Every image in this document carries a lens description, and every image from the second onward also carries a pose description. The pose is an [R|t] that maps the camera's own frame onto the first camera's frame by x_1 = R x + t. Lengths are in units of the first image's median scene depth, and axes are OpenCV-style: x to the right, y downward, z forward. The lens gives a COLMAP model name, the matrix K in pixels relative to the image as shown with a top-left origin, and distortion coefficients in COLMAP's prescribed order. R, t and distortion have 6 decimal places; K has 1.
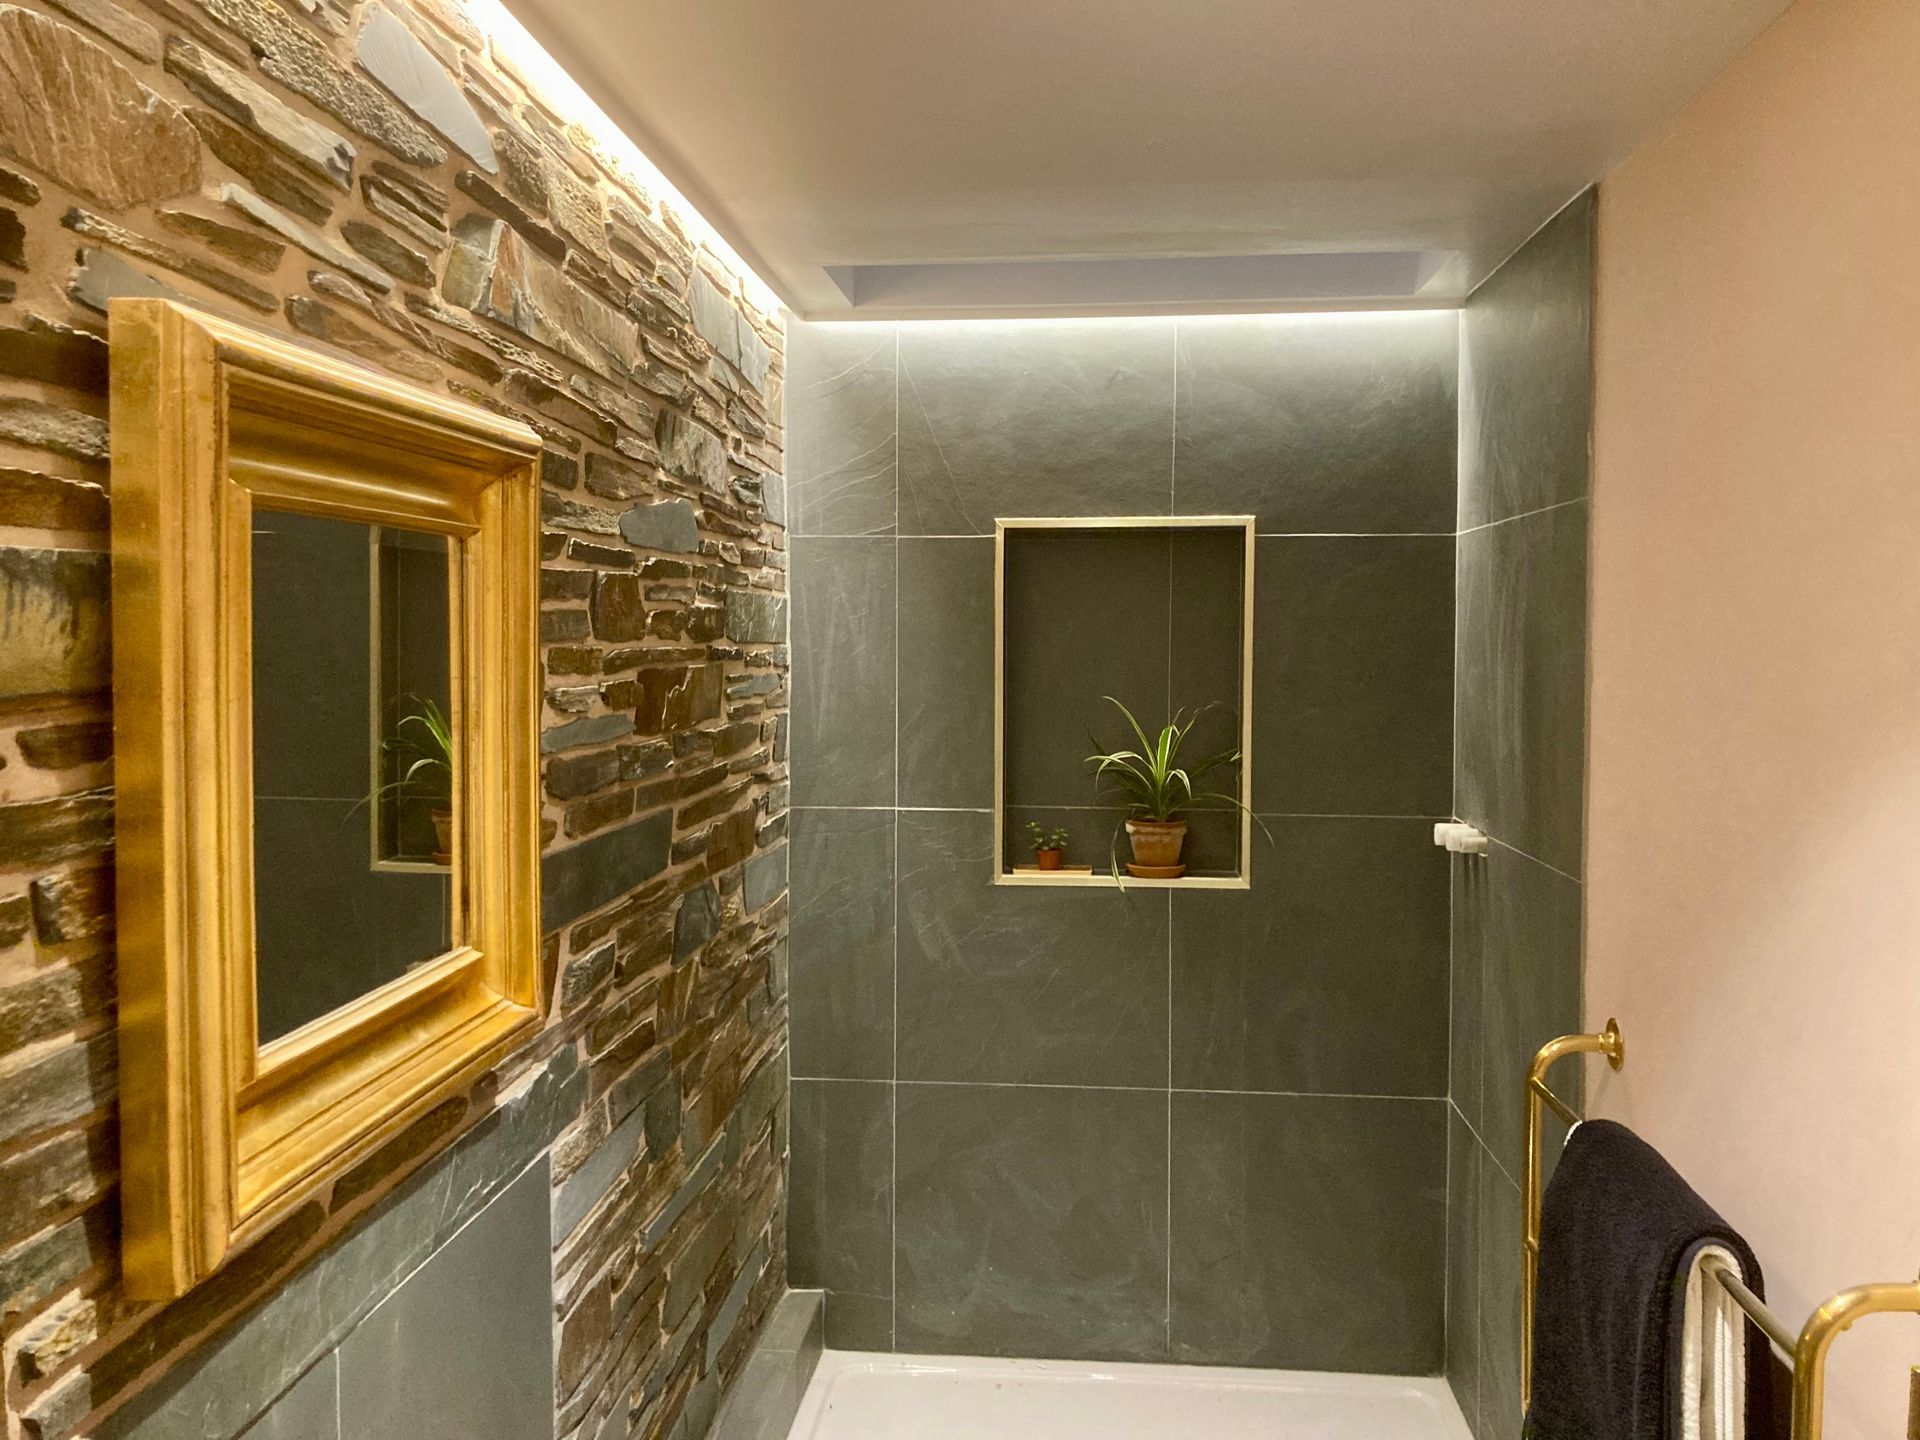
lens RADIAL K [[1405.5, 0, 960.0], [0, 1405.5, 720.0], [0, 0, 1]] dist [0.113658, -0.300258]
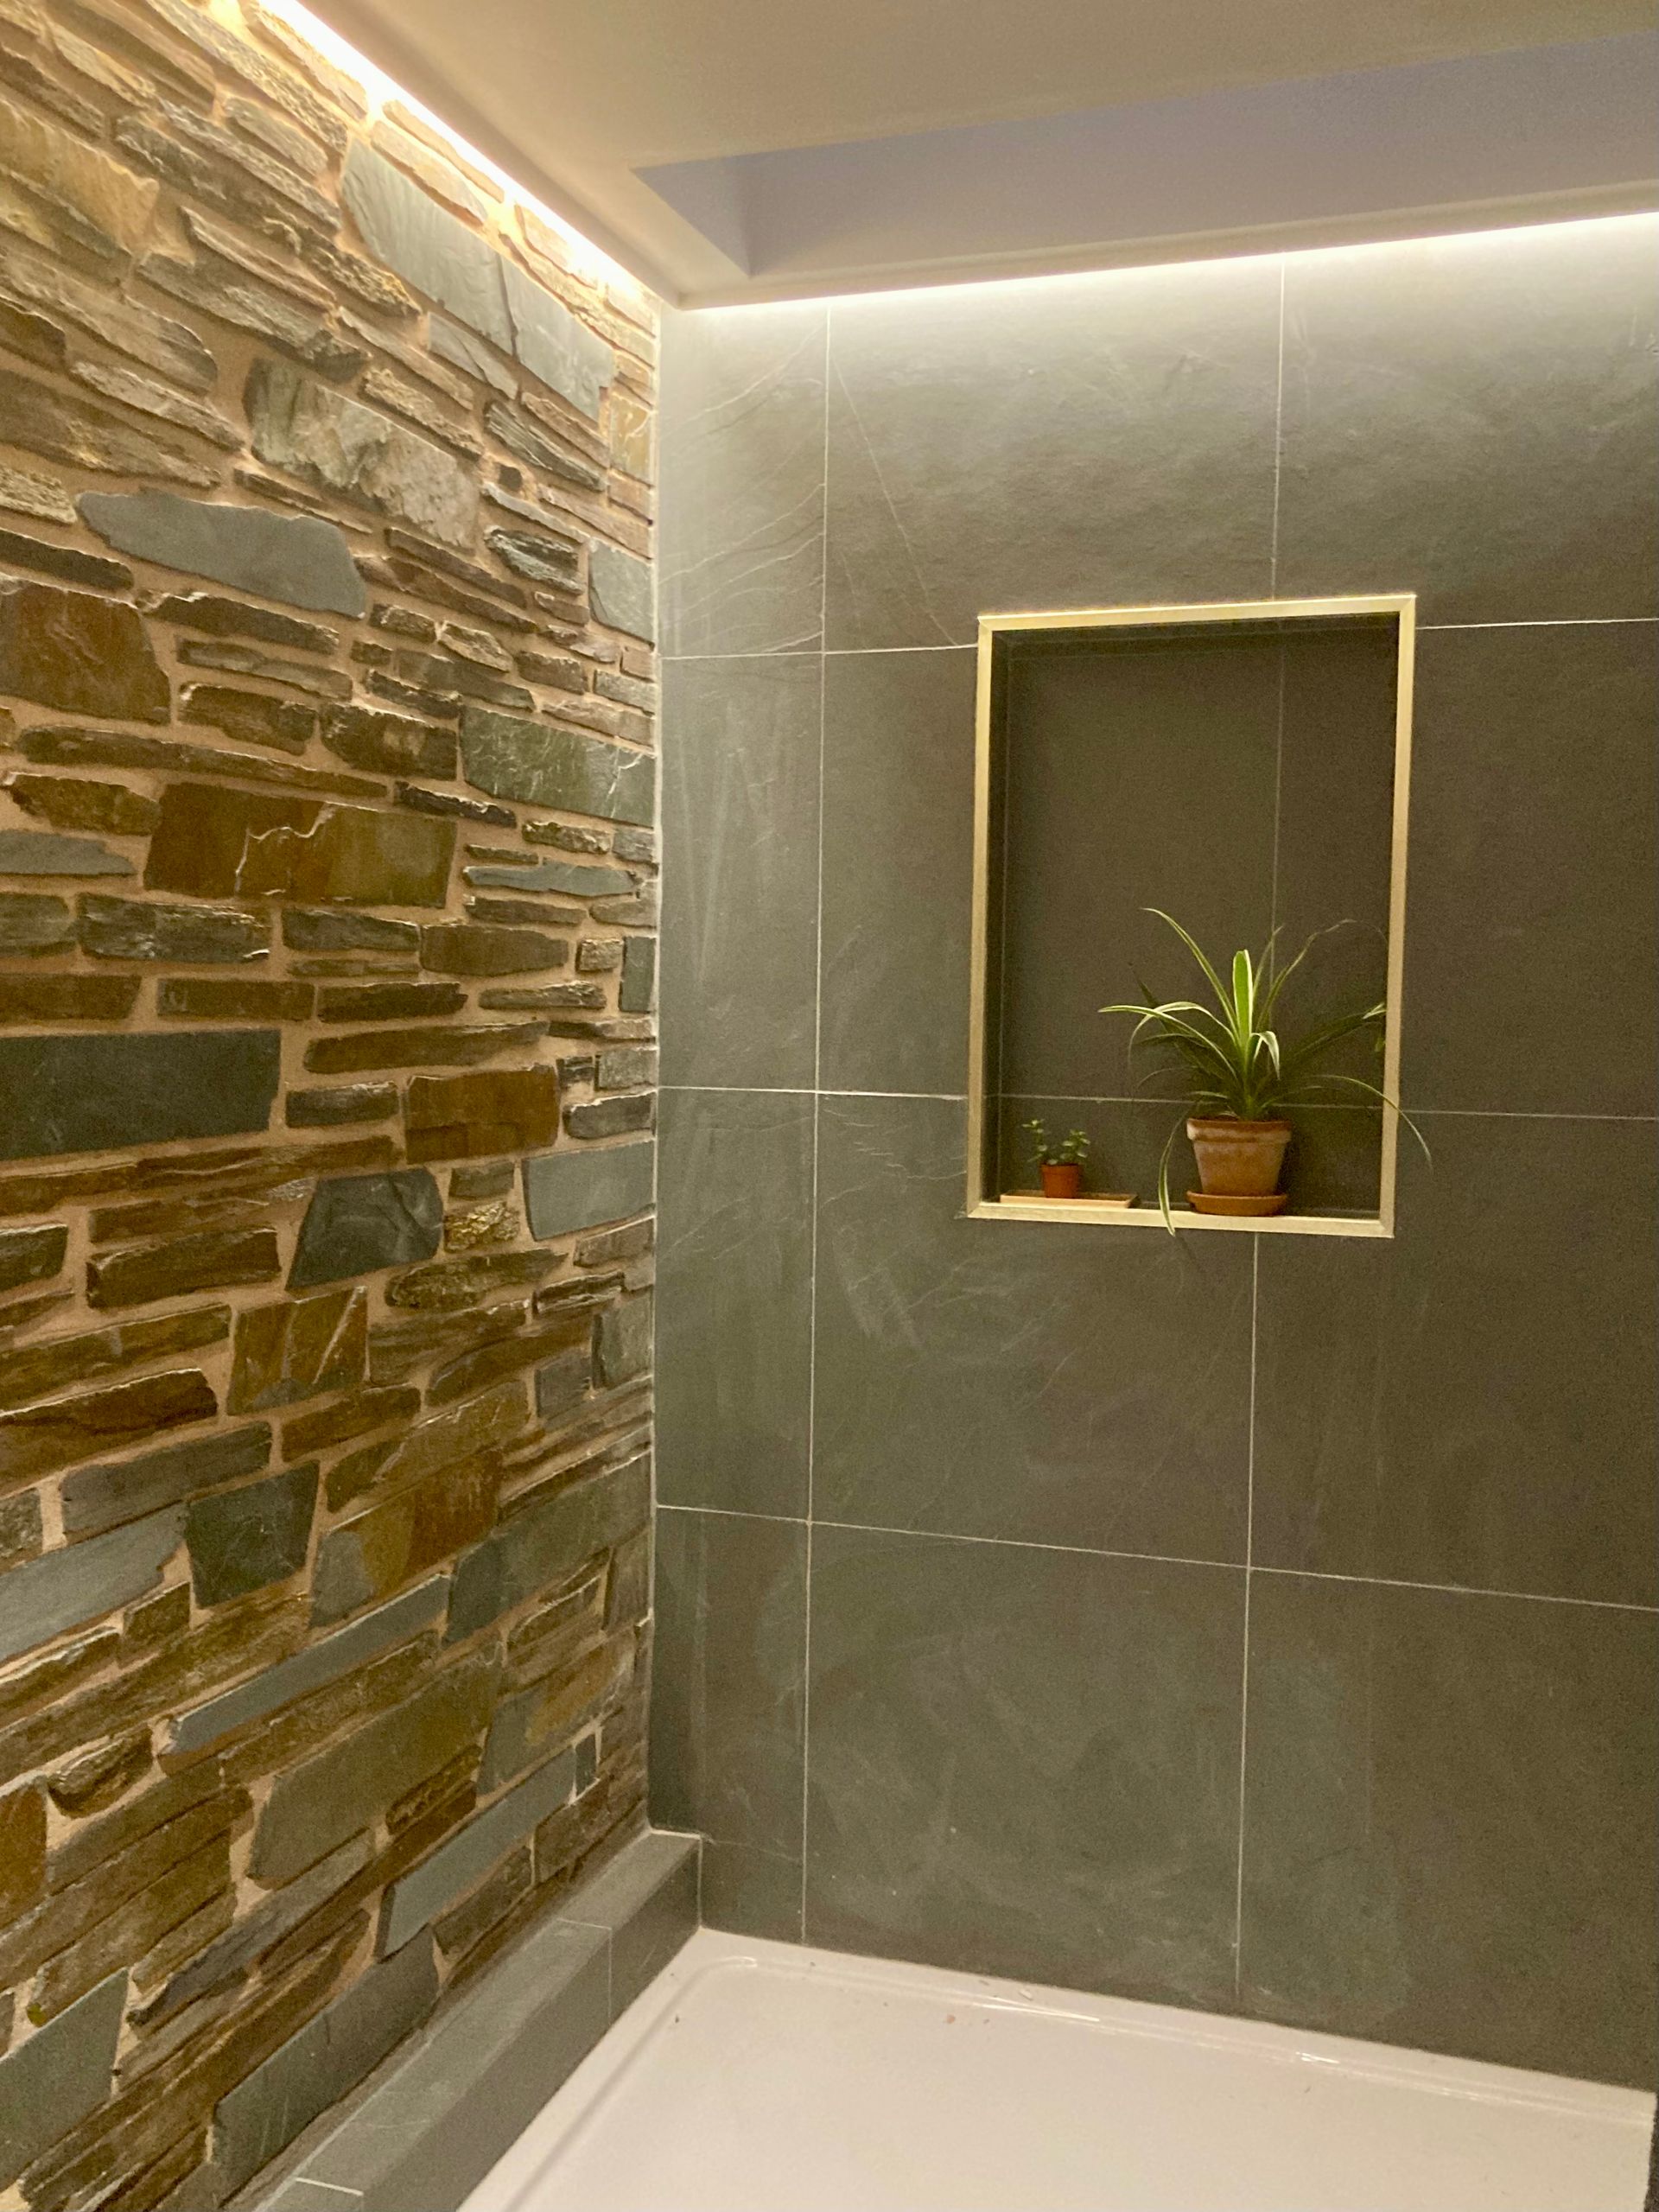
lens RADIAL K [[1888.9, 0, 829.5], [0, 1888.9, 1106.0], [0, 0, 1]] dist [0.043232, -0.070991]
pose [[0.977418, 0.024559, -0.209884, 0.140315], [-0.019831, 0.999501, 0.024601, 0.049841], [0.210384, -0.019884, 0.977417, 0.182811]]
